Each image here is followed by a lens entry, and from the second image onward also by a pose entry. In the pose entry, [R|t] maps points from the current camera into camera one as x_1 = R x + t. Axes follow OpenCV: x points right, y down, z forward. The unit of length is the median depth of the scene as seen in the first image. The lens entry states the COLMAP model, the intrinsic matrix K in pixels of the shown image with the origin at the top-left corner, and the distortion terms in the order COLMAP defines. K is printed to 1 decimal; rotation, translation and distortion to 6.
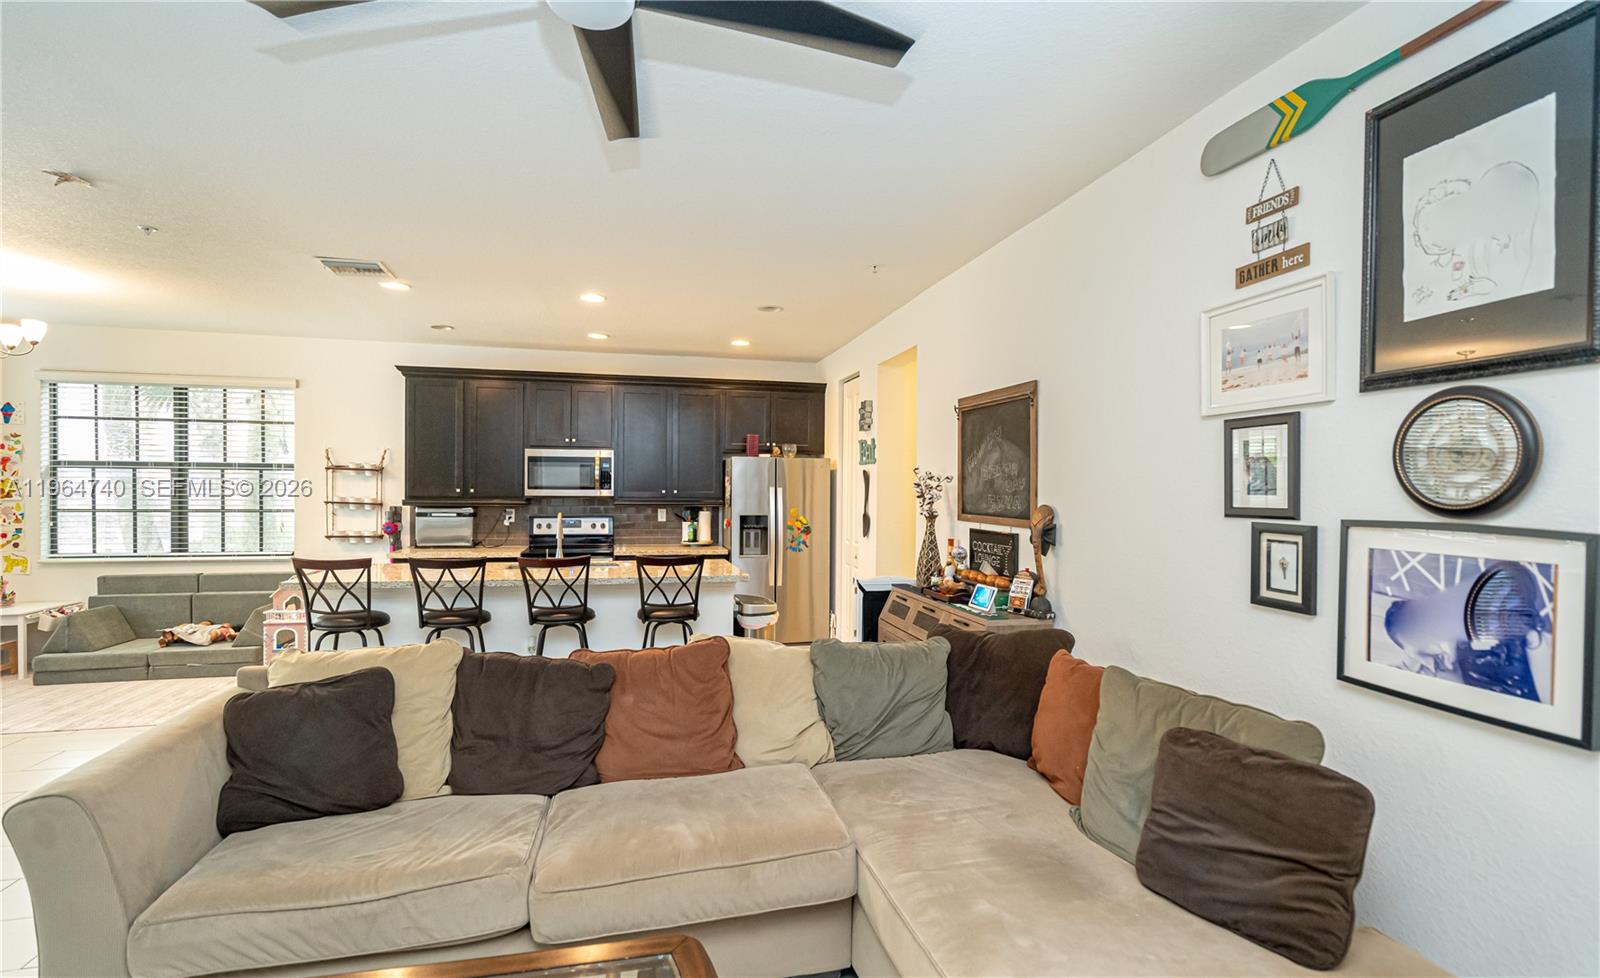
lens RADIAL K [[727.5, 0, 793.8], [0, 727.5, 498.9], [0, 0, 1]] dist [-0.000968, 0.000065]
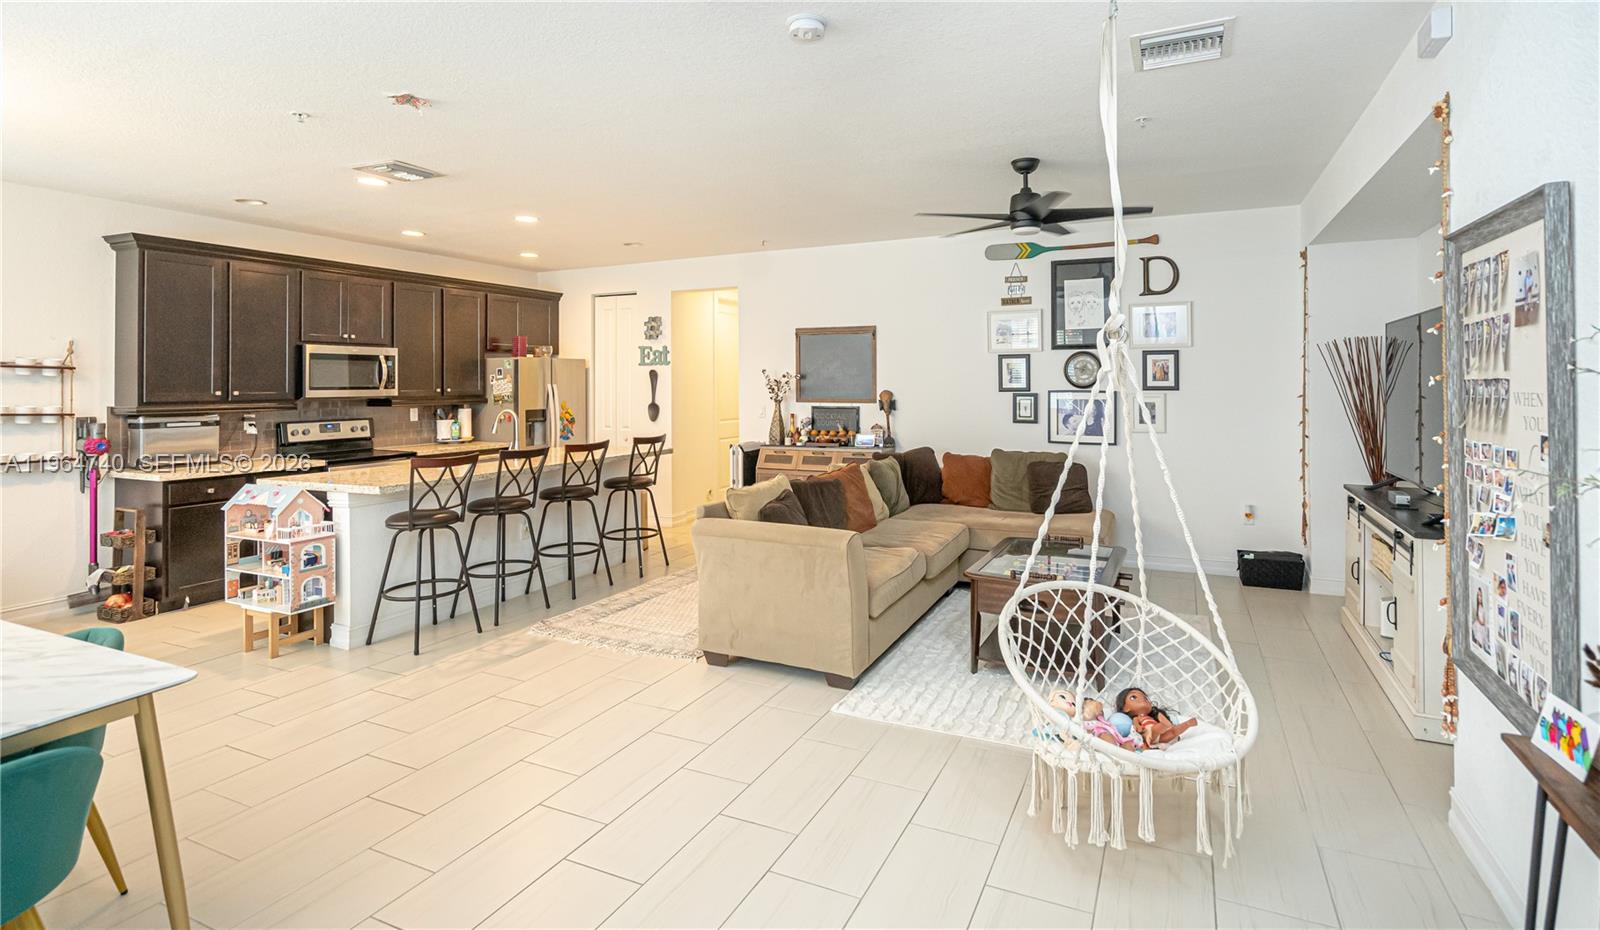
lens RADIAL K [[760.4, 0, 834.6], [0, 760.4, 383.1], [0, 0, 1]] dist [0.002362, 0.000312]
pose [[0.605343, -0.012823, 0.795861, -0.789840], [0.023320, 0.999727, -0.001630, -0.006193], [-0.795623, 0.019546, 0.605477, -0.077657]]
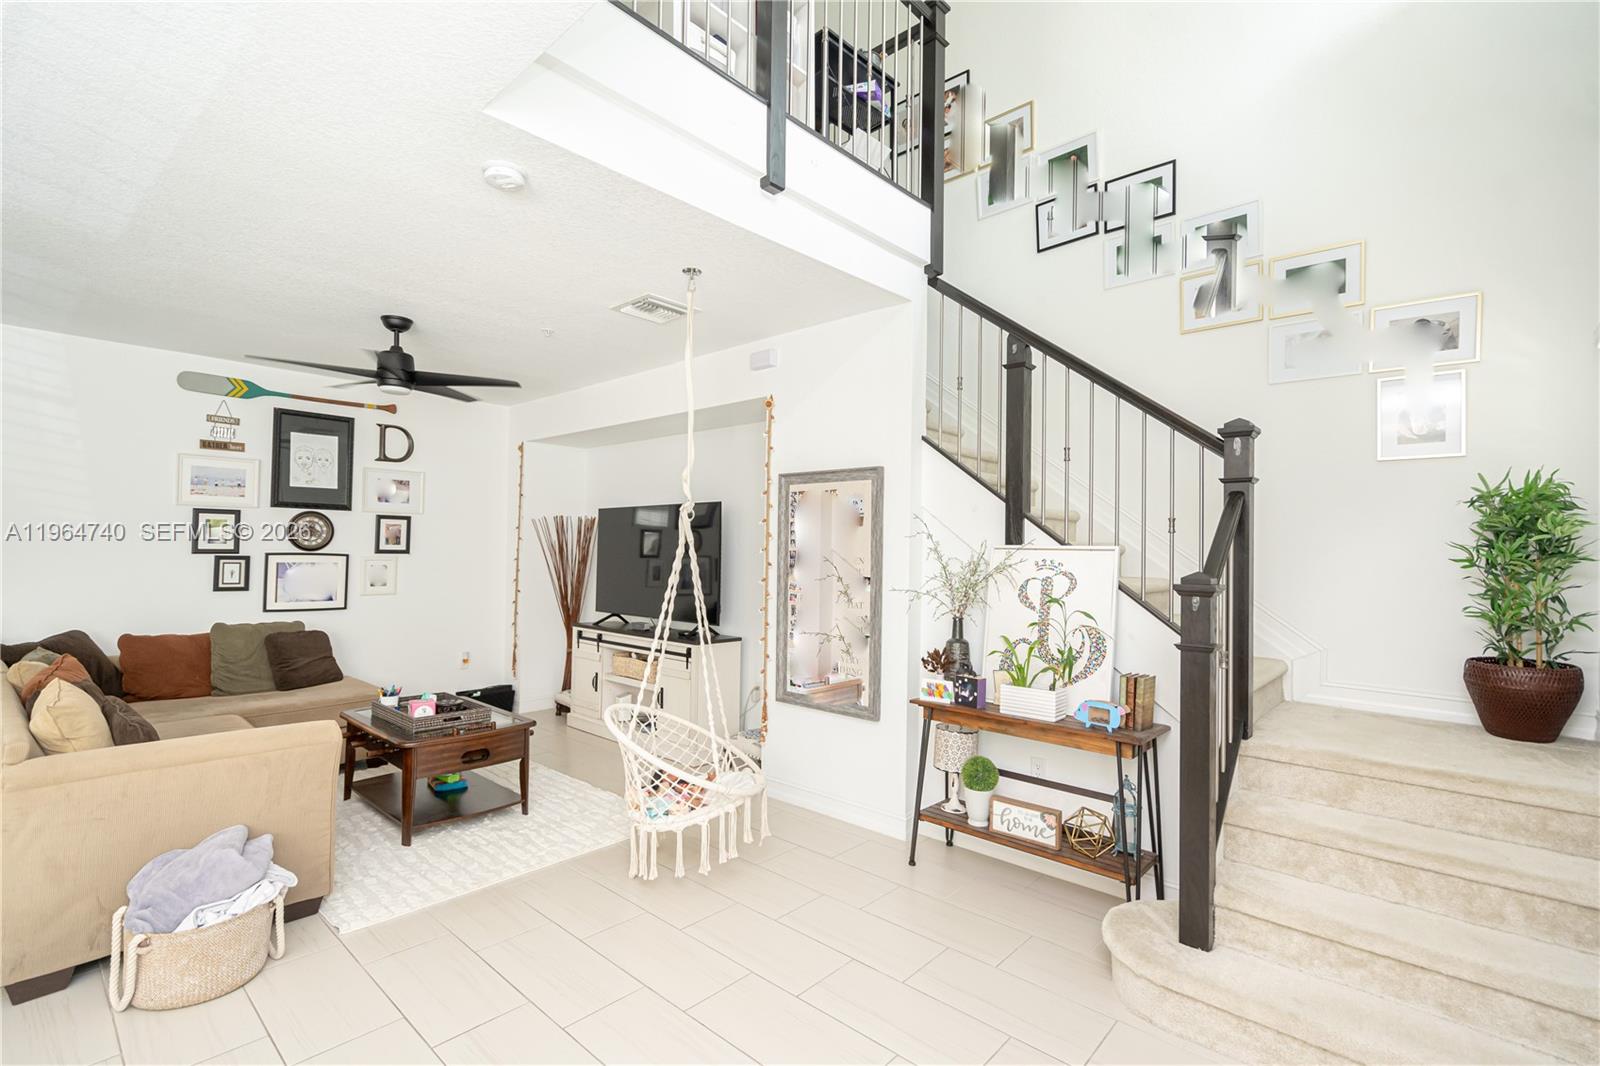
lens RADIAL K [[735.3, 0, 800.0], [0, 735.3, 533.0], [0, 0, 1]] dist [-0.000840, -0.000049]
pose [[-0.570755, 0.005030, 0.821105, -0.884423], [-0.006094, 0.999928, -0.010361, -0.009558], [-0.821098, -0.010918, -0.570683, 0.310207]]
